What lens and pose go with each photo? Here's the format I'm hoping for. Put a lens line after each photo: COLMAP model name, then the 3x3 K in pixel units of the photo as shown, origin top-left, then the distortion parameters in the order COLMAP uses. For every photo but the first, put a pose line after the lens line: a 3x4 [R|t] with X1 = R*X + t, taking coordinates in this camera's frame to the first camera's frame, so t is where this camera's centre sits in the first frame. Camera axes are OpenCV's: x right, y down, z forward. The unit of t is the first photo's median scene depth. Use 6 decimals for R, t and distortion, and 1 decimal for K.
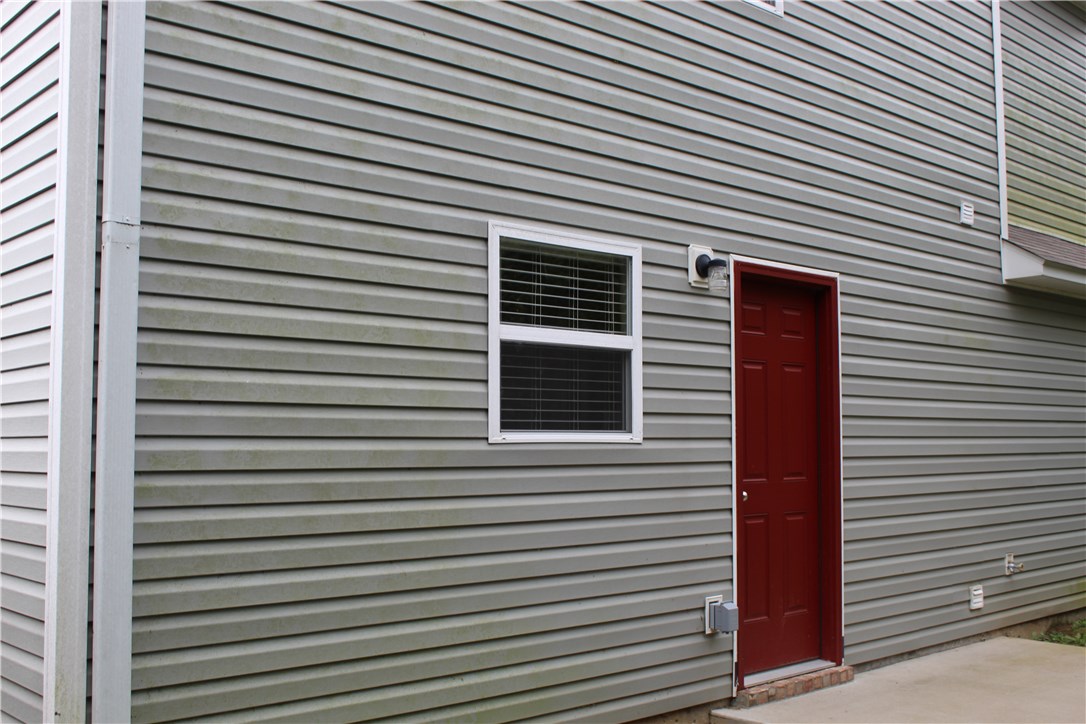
lens RADIAL K [[1153.5, 0, 543.0], [0, 1153.5, 362.0], [0, 0, 1]] dist [-0.109957, 0.142968]
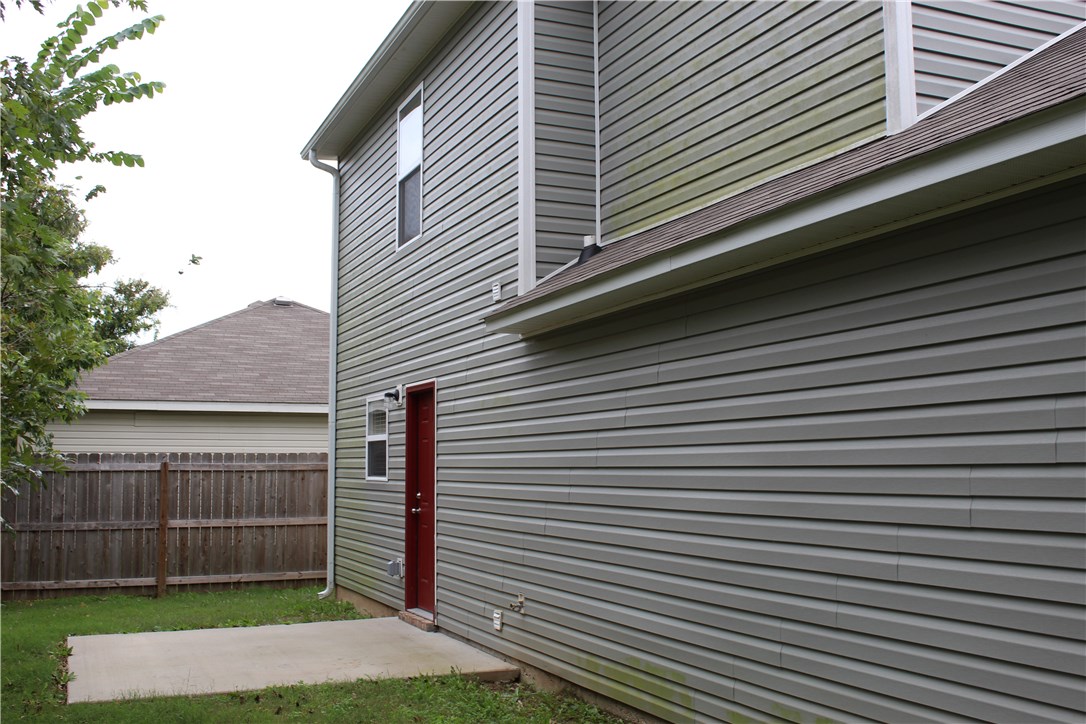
lens RADIAL K [[1153.5, 0, 543.0], [0, 1153.5, 362.0], [0, 0, 1]] dist [-0.109957, 0.142968]
pose [[-0.337962, -0.082212, -0.937562, 2.241246], [0.068713, 0.991364, -0.111699, 0.118619], [0.938648, -0.102173, -0.329394, 2.188577]]
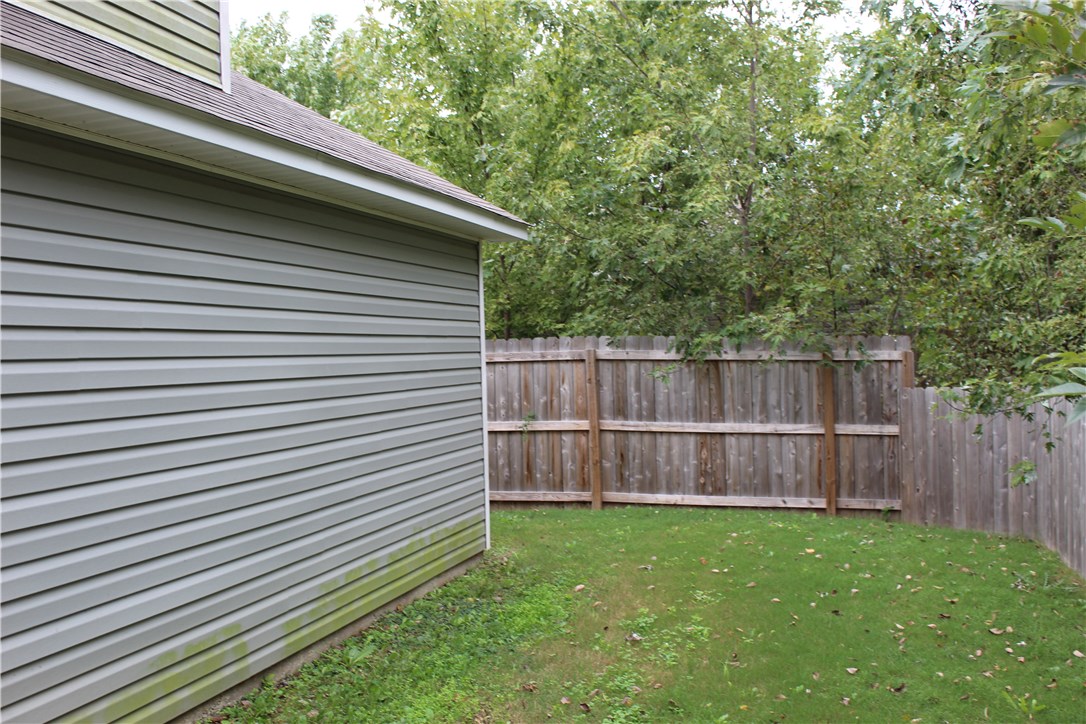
lens RADIAL K [[1153.5, 0, 543.0], [0, 1153.5, 362.0], [0, 0, 1]] dist [-0.109957, 0.142968]
pose [[0.843432, -0.000635, 0.537235, 0.666627], [-0.040481, 0.997081, 0.064731, -0.004232], [-0.535708, -0.076344, 0.840945, 0.841208]]
